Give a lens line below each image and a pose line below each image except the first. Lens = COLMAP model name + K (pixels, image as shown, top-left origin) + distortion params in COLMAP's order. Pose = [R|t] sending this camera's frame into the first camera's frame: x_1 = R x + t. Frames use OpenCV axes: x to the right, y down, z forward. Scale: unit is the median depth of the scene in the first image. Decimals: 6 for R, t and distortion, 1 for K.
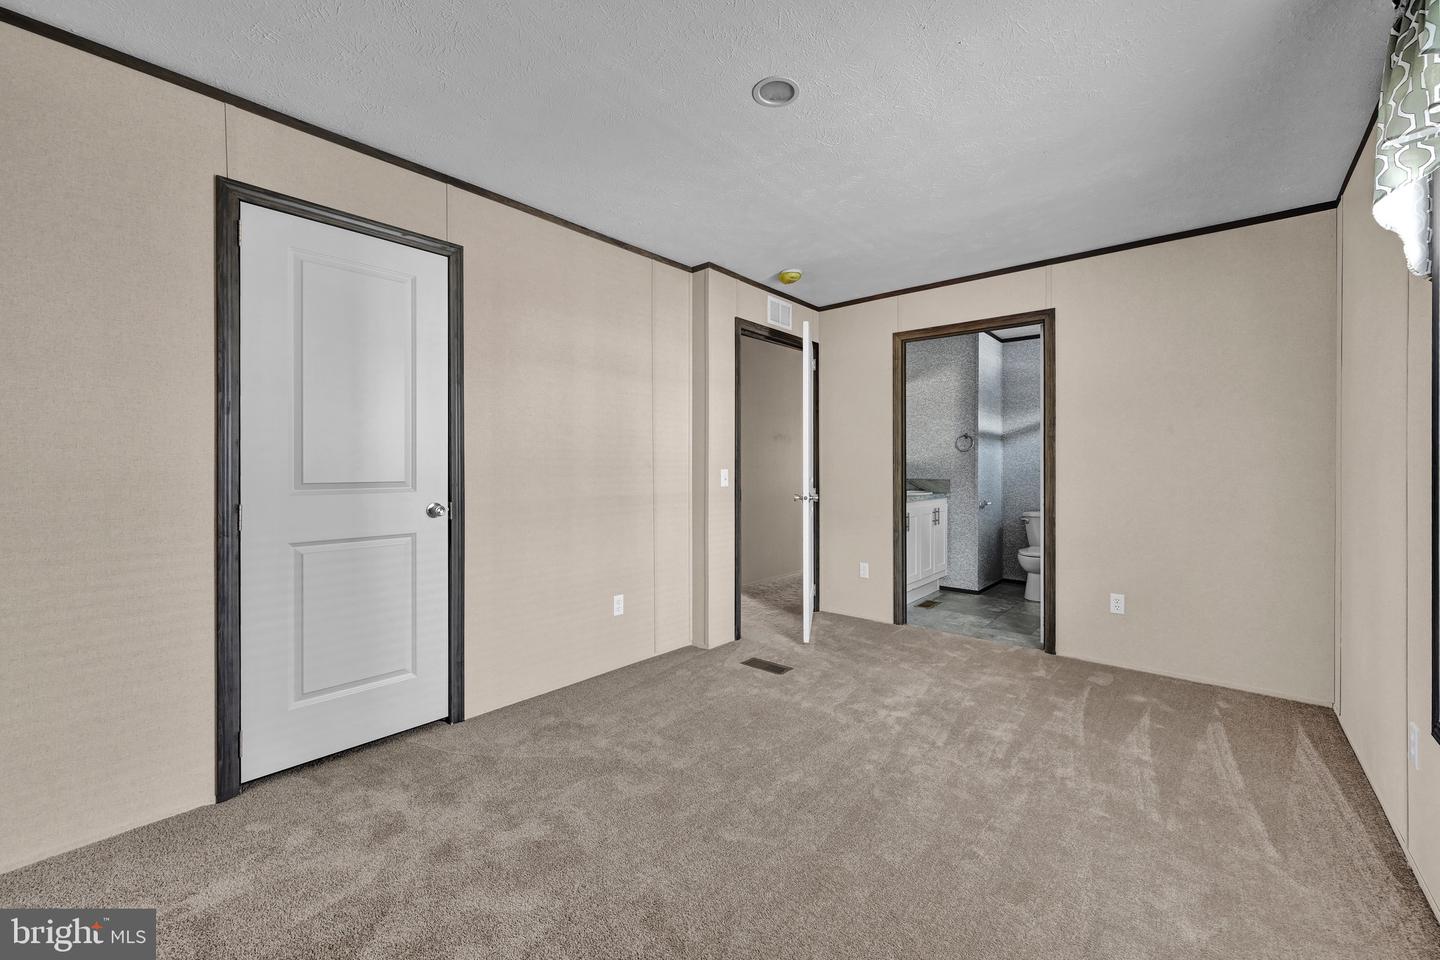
lens RADIAL K [[577.1, 0, 724.0], [0, 577.1, 470.5], [0, 0, 1]] dist [0.007819, 0.000032]
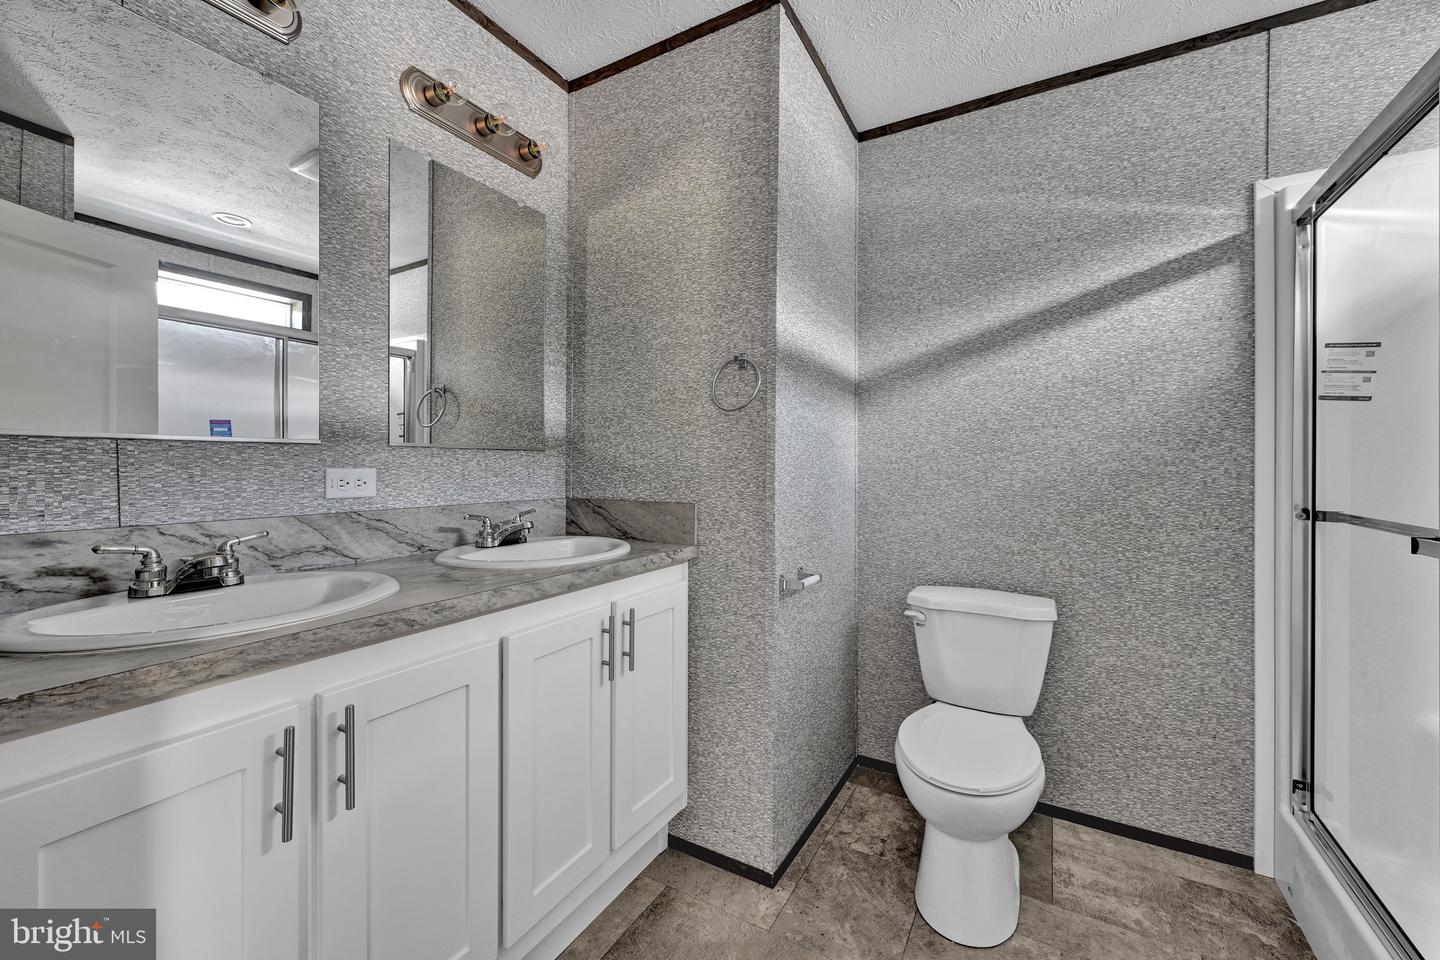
lens RADIAL K [[577.1, 0, 722.1], [0, 577.1, 471.6], [0, 0, 1]] dist [0.007819, 0.000032]
pose [[0.982428, 0.002403, 0.186625, 0.348927], [-0.002681, 0.999996, 0.001237, -0.001997], [-0.186622, -0.001715, 0.982430, 0.694836]]
